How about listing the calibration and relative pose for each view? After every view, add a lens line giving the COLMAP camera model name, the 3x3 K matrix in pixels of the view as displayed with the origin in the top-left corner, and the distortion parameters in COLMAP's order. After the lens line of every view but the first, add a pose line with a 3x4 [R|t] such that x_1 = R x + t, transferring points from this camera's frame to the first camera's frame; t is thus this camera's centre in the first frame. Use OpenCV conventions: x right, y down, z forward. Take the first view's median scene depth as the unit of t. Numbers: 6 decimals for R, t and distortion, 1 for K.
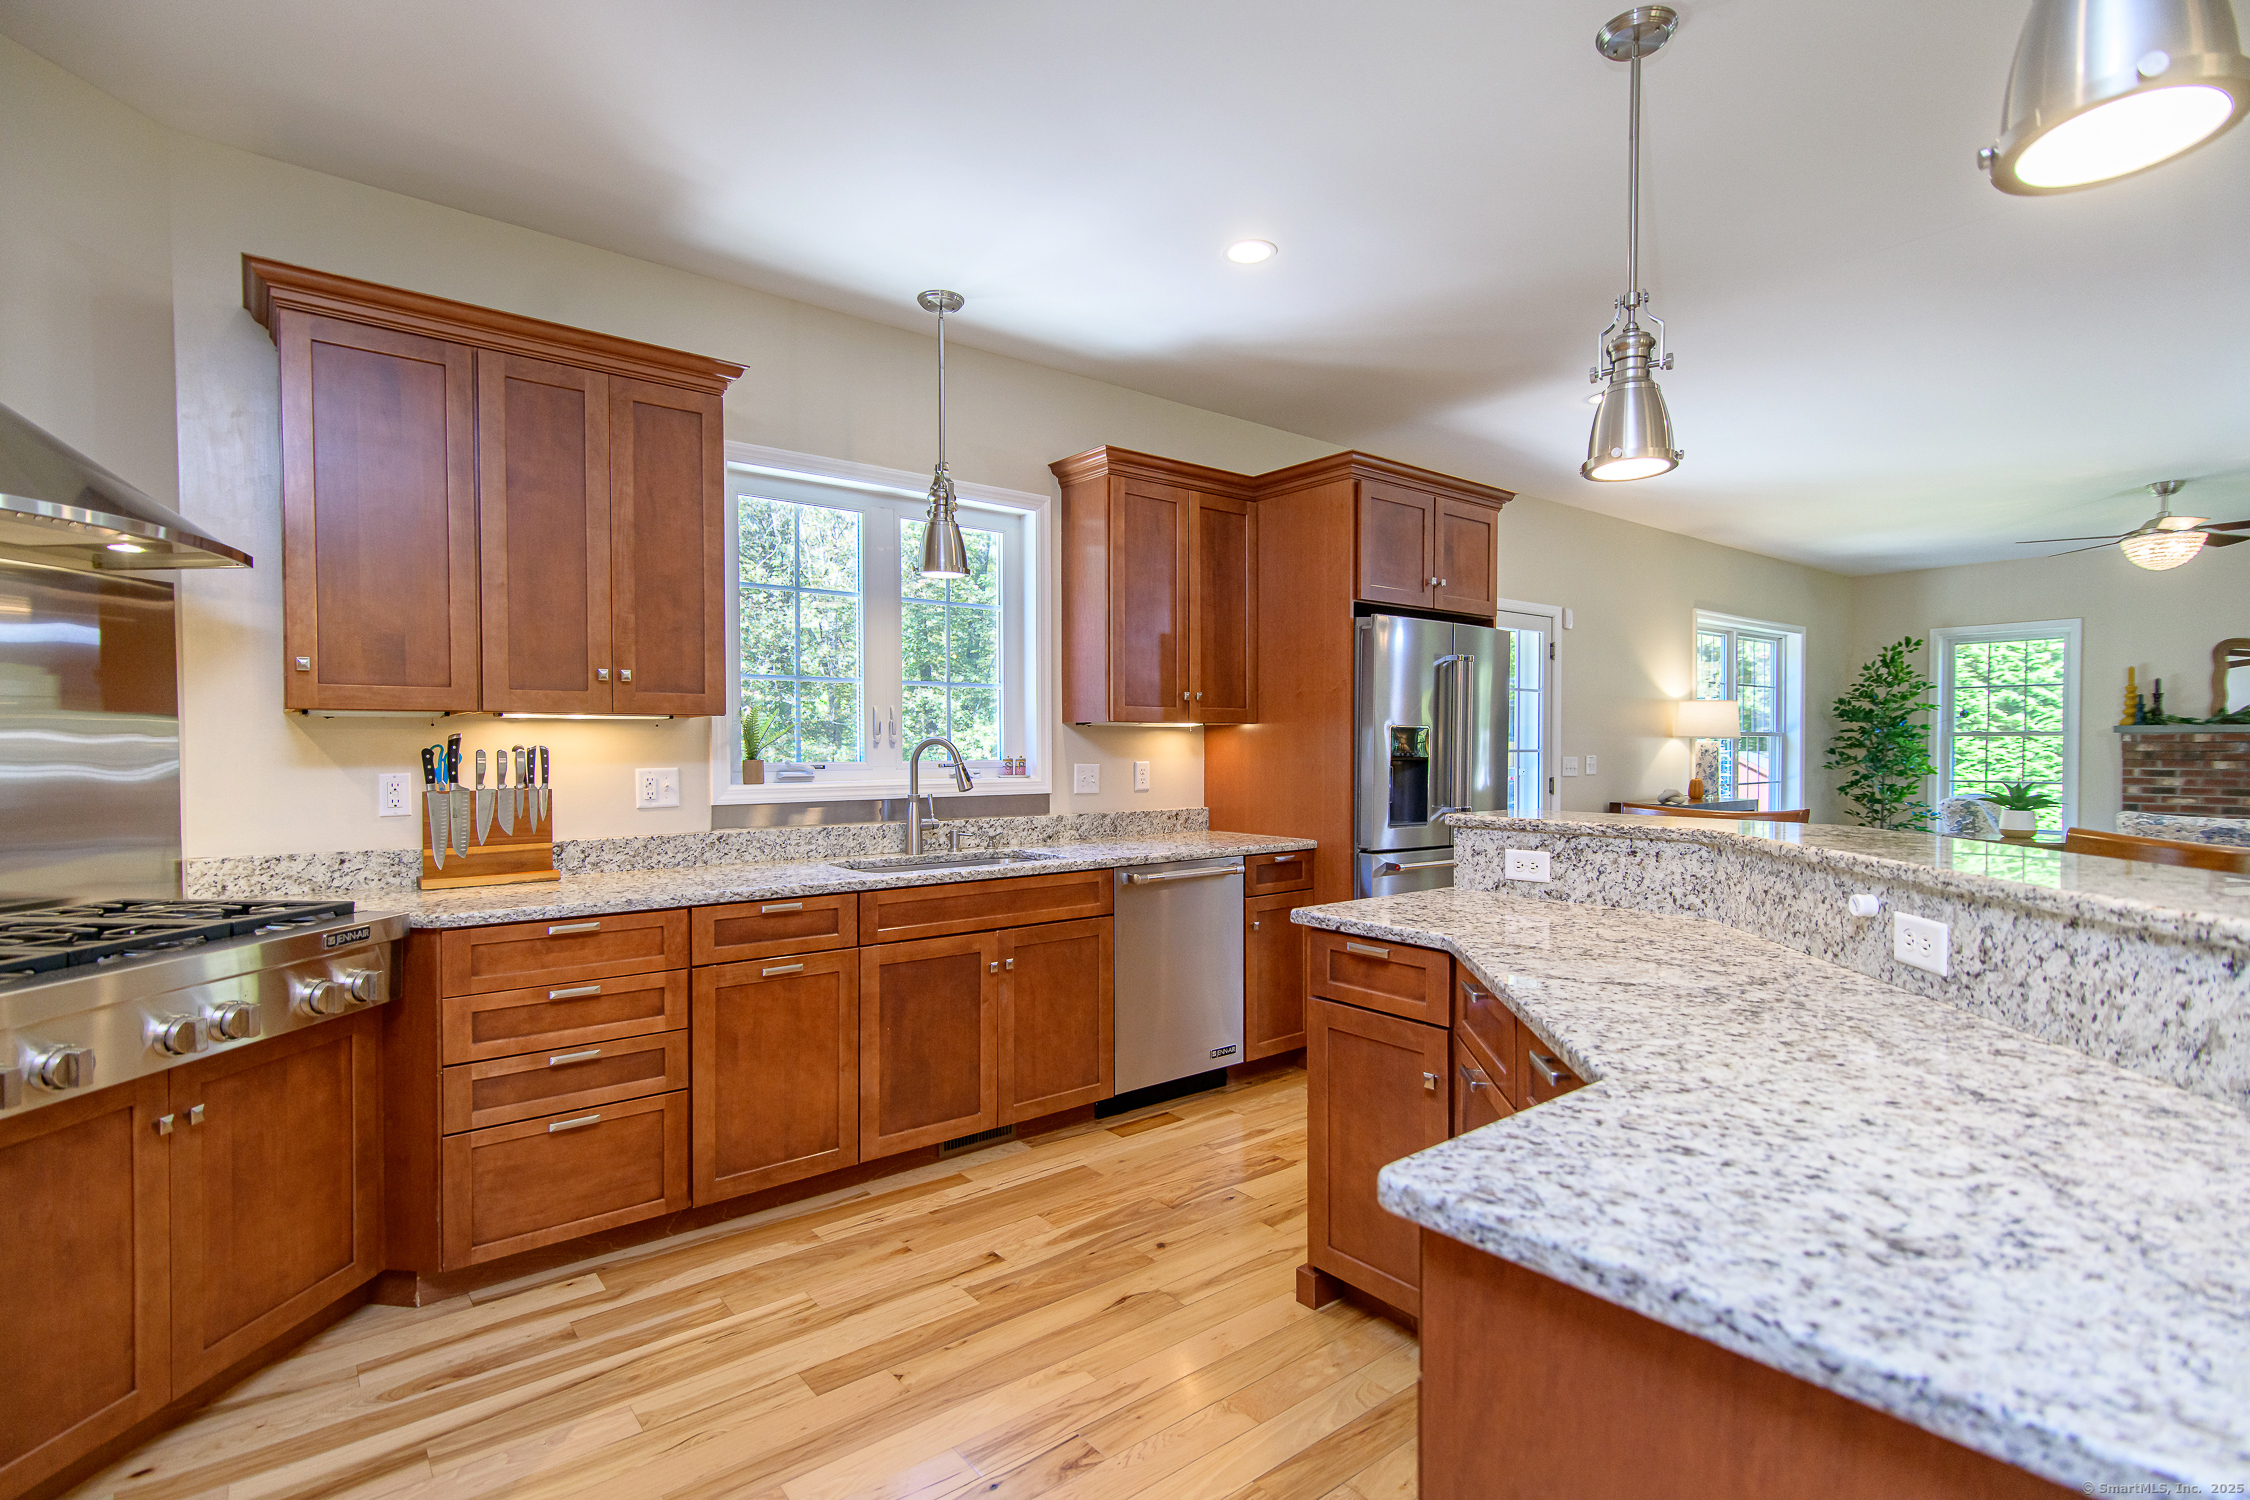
lens RADIAL K [[1099.3, 0, 1132.7], [0, 1099.3, 761.1], [0, 0, 1]] dist [0.016514, -0.000438]
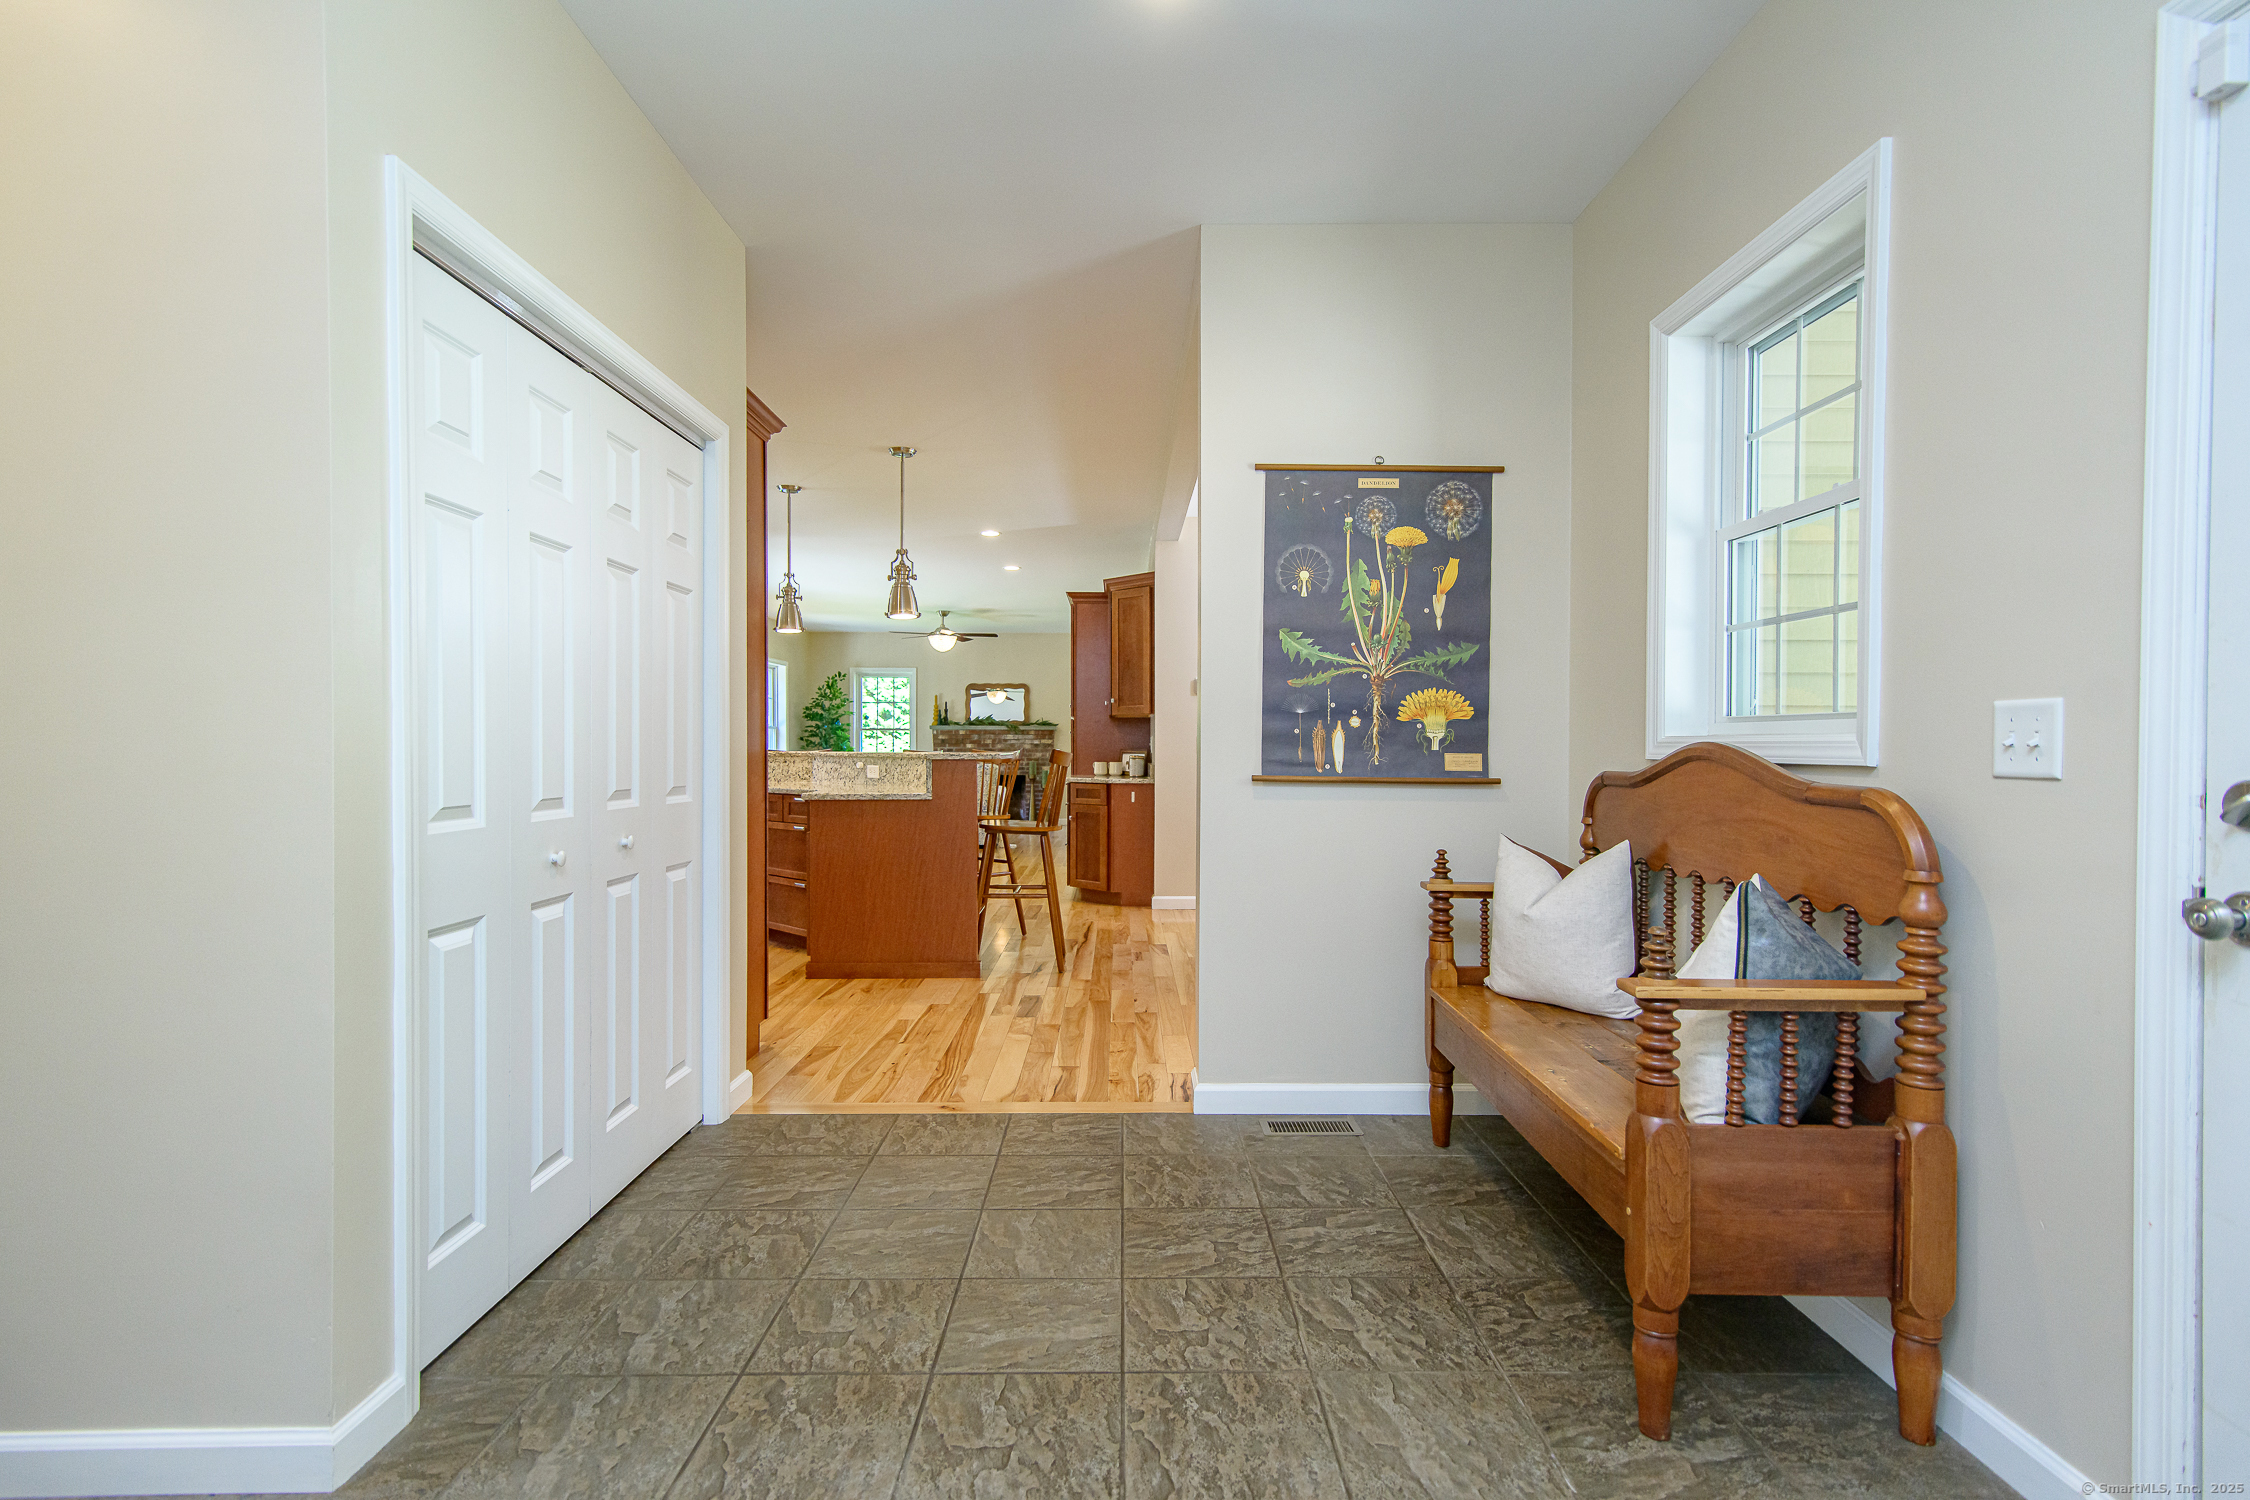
lens RADIAL K [[1099.3, 0, 1111.9], [0, 1099.3, 758.6], [0, 0, 1]] dist [0.016514, -0.000438]
pose [[0.643251, -0.005360, 0.765637, -0.915949], [0.006395, 0.999978, 0.001629, 0.059966], [-0.765629, 0.003848, 0.643271, -1.143452]]
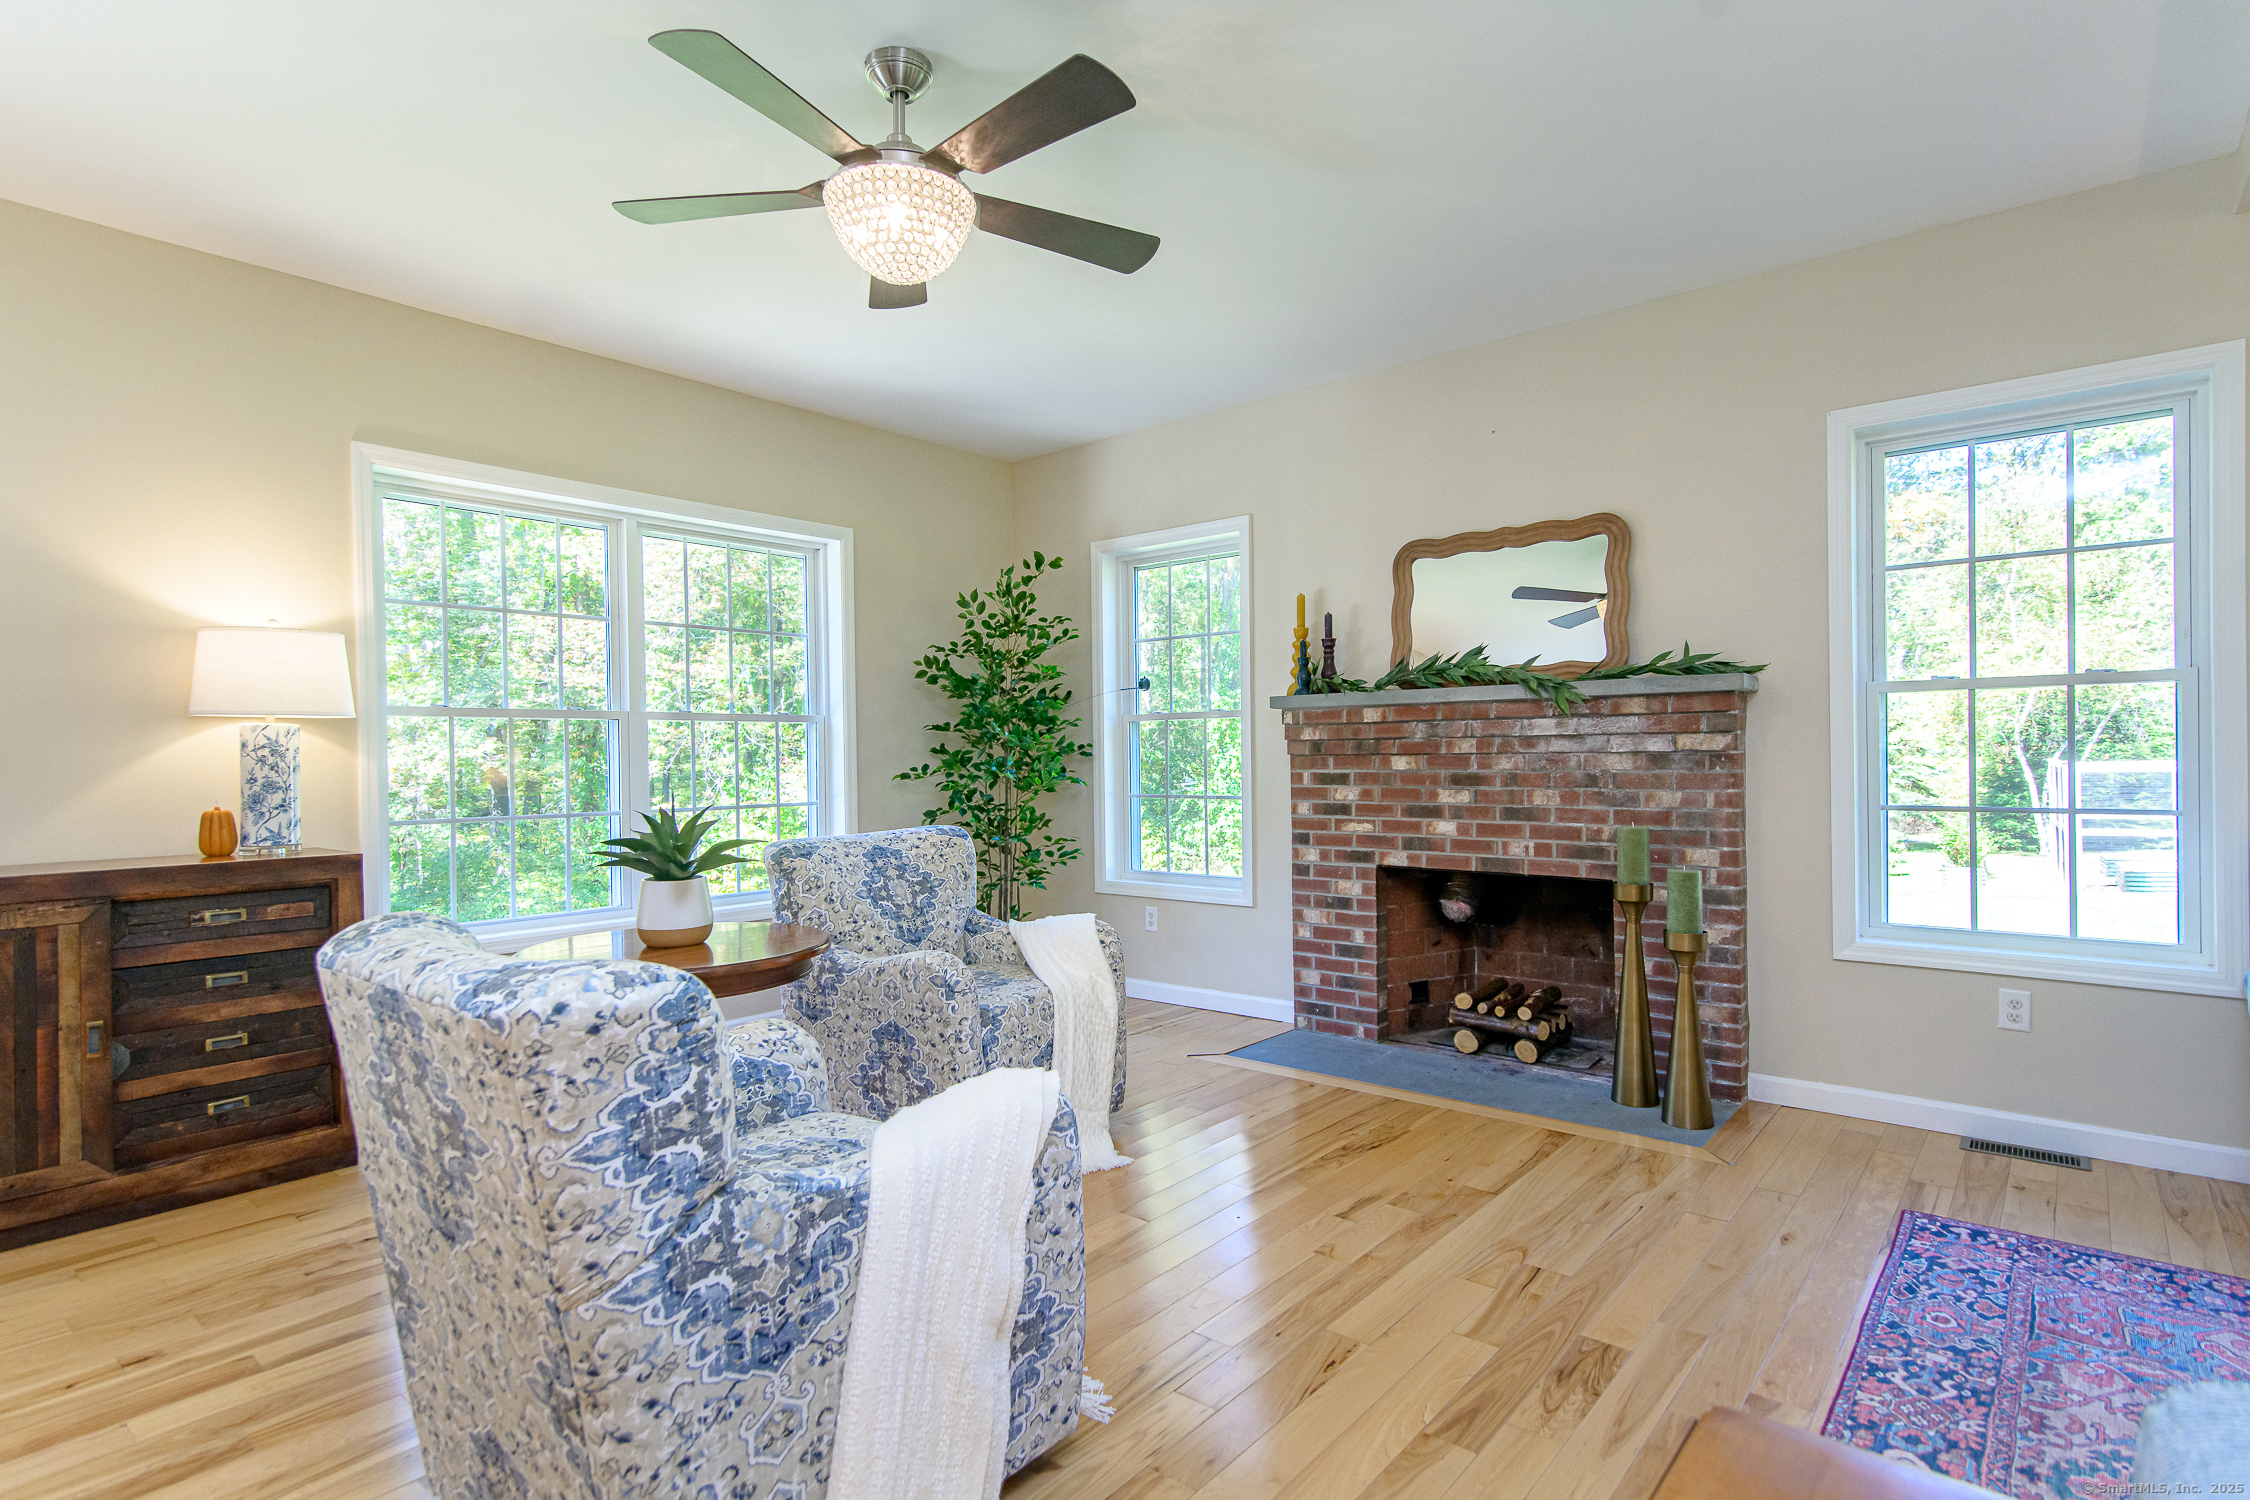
lens RADIAL K [[1139.6, 0, 1136.9], [0, 1139.6, 762.5], [0, 0, 1]] dist [0.005342, 0.000576]
pose [[0.980280, -0.008629, 0.197426, 1.745723], [0.011060, 0.999876, -0.011214, 0.019700], [-0.197305, 0.013176, 0.980254, 1.102719]]
